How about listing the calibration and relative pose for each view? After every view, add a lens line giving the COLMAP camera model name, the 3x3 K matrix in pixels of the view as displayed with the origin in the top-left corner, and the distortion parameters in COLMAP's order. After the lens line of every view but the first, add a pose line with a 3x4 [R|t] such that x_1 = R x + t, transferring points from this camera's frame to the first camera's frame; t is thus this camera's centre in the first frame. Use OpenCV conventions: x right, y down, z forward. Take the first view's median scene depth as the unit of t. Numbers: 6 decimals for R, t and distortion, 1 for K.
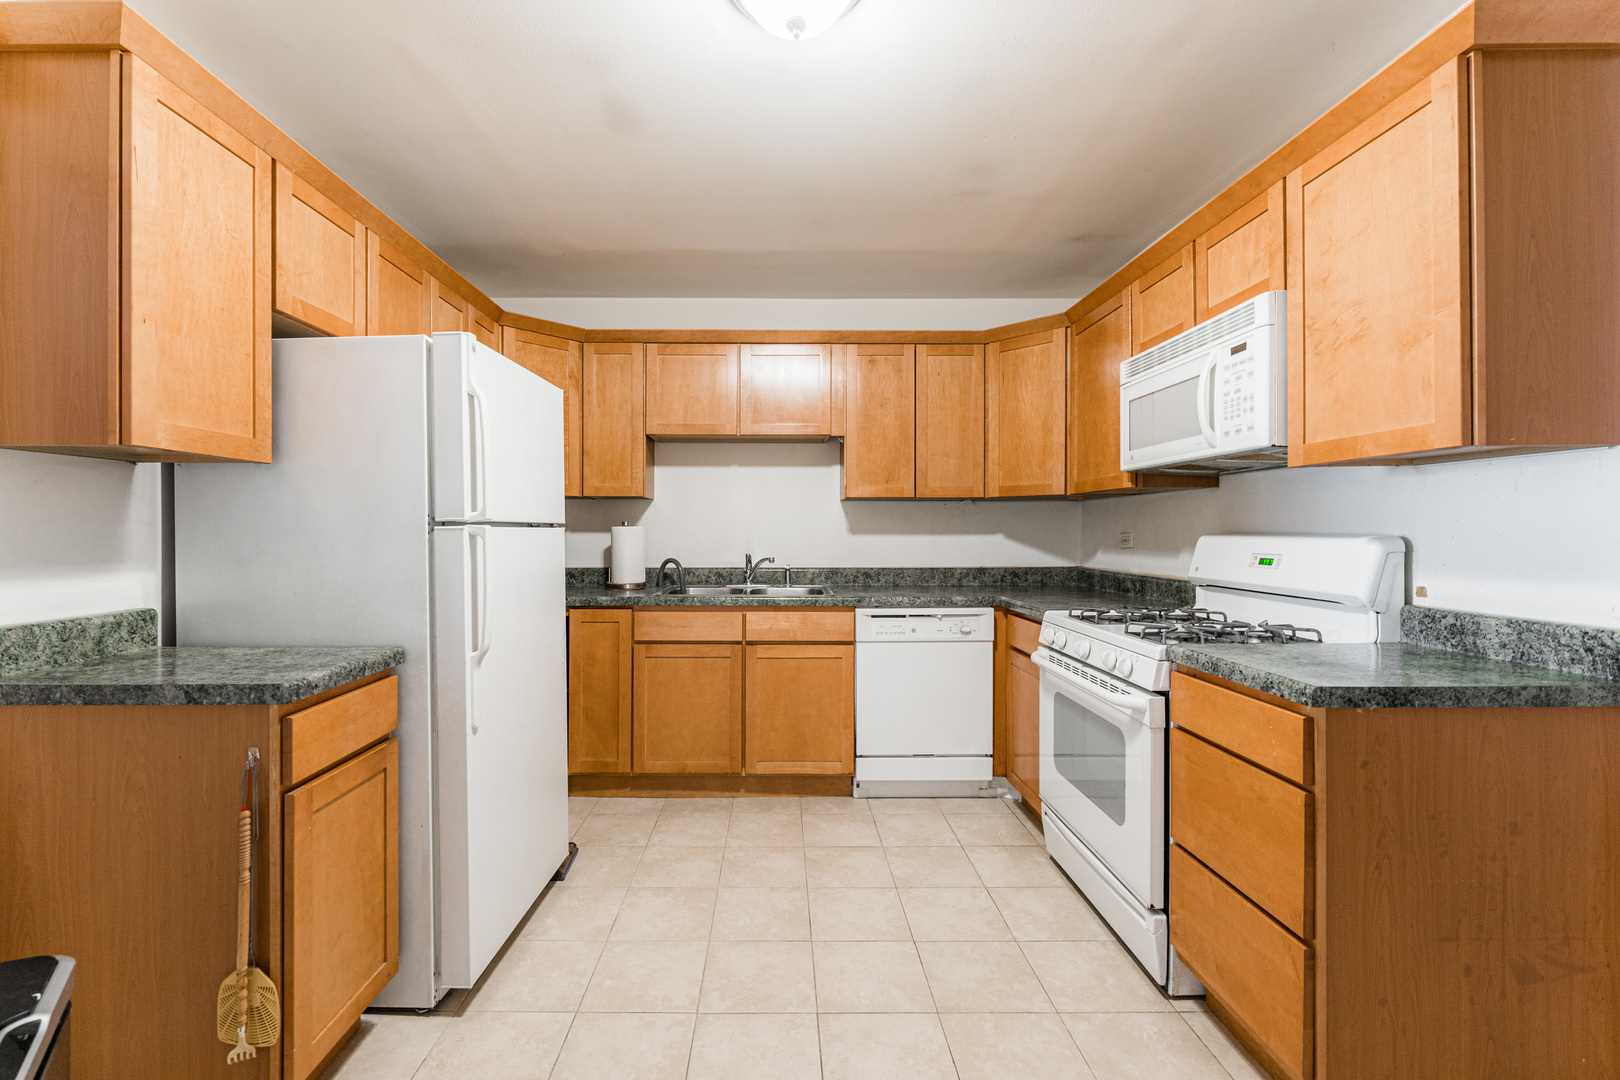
lens RADIAL K [[686.5, 0, 782.7], [0, 686.5, 536.6], [0, 0, 1]] dist [0.000275, -0.000253]
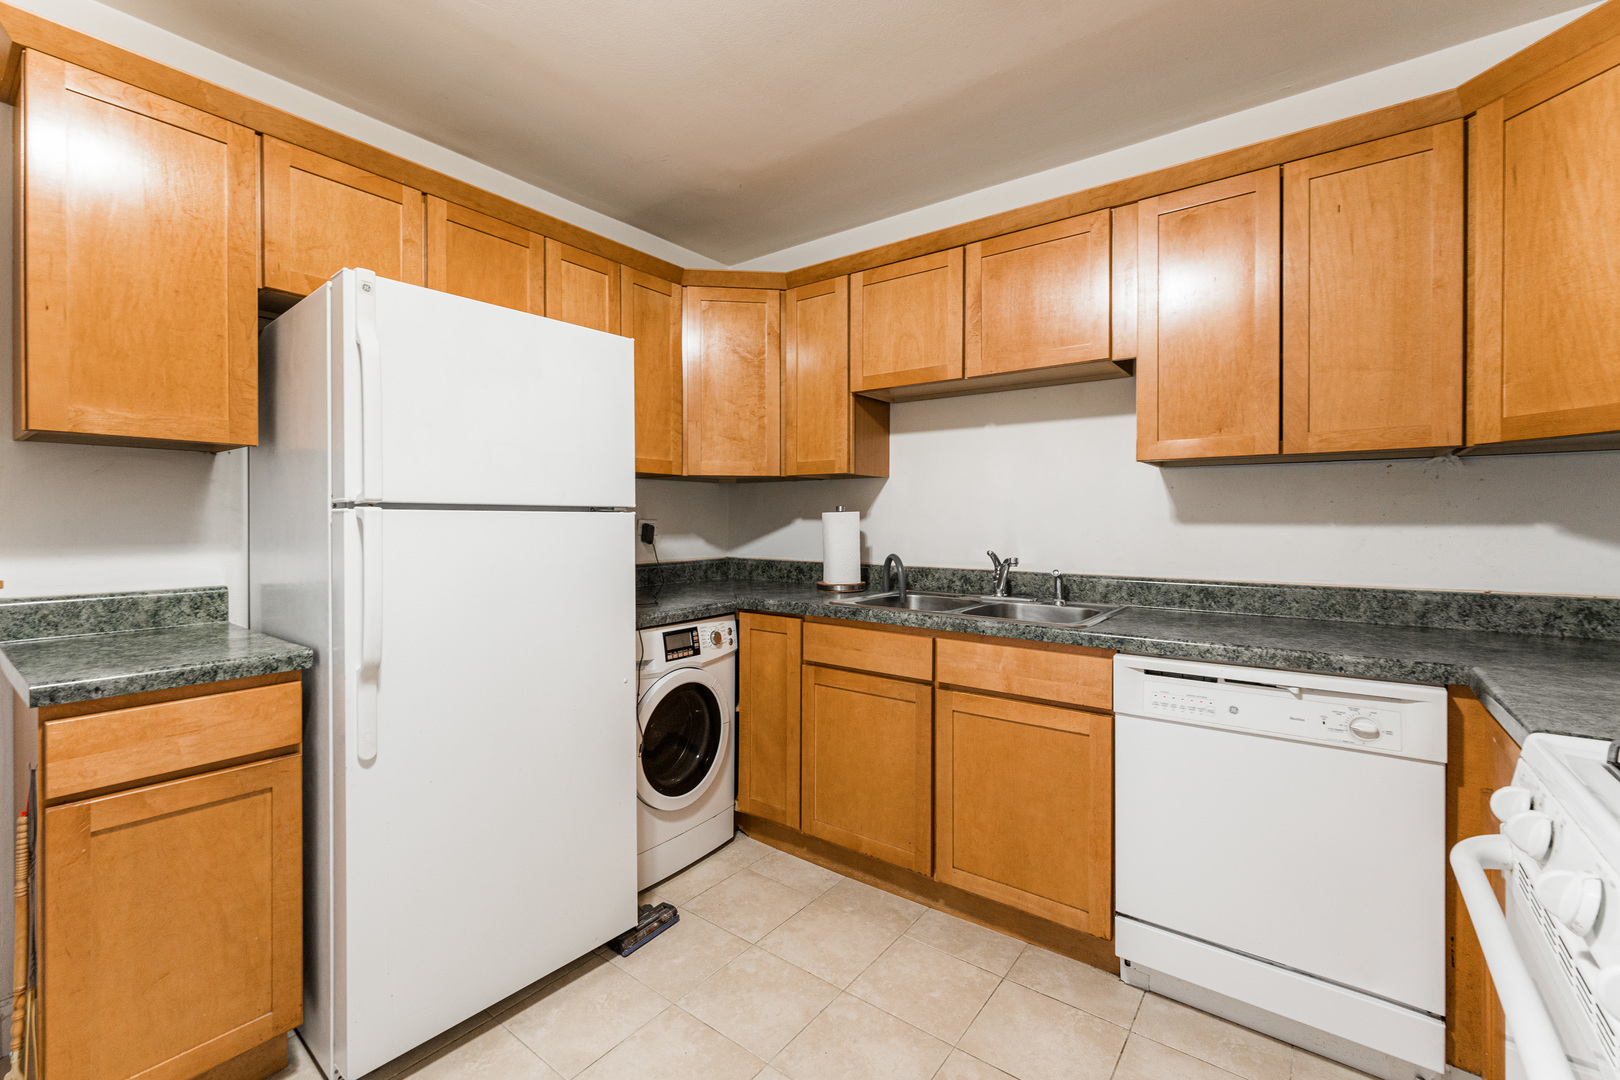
lens RADIAL K [[689.1, 0, 784.7], [0, 689.1, 525.7], [0, 0, 1]] dist [-0.000773, 0.000069]
pose [[0.783448, 0.006770, -0.621421, 0.289303], [-0.007855, 0.999969, 0.000991, 0.000340], [0.621408, 0.004105, 0.783476, 0.447917]]
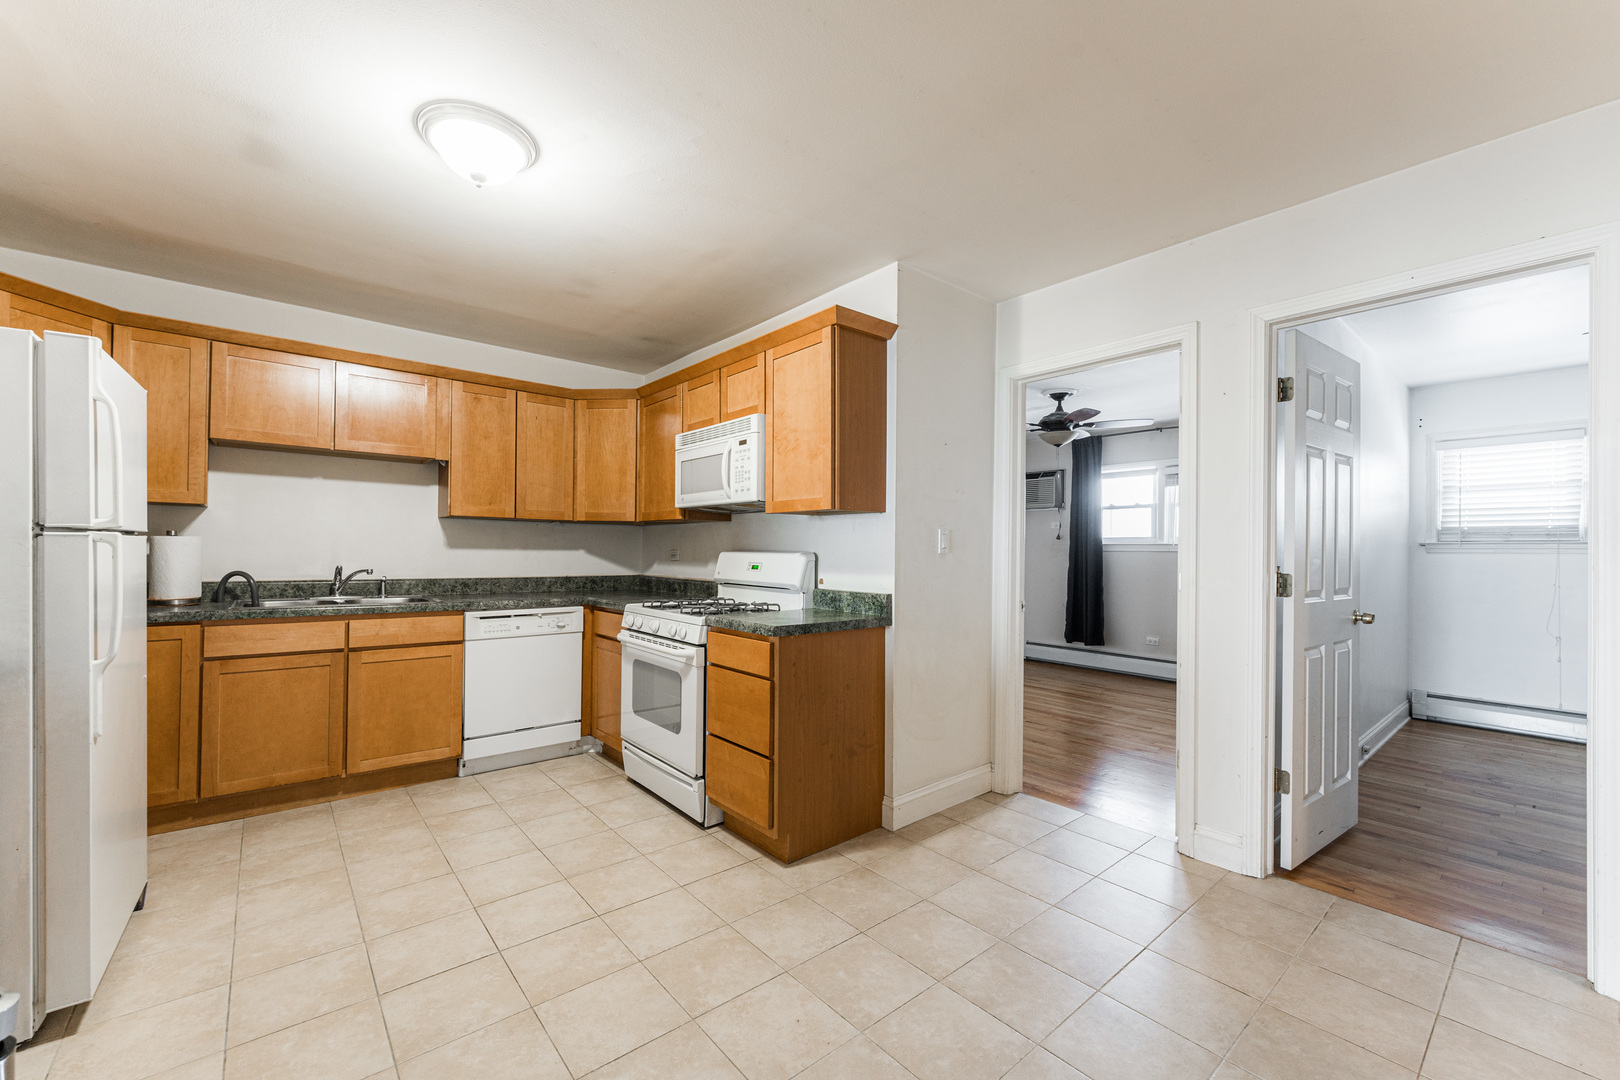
lens RADIAL K [[643.6, 0, 806.7], [0, 643.6, 554.0], [0, 0, 1]] dist [0.001502, -0.000020]
pose [[0.770099, 0.008307, 0.637870, -0.169522], [-0.007478, 0.999964, -0.003994, 0.007679], [-0.637880, -0.001694, 0.770134, -0.244071]]
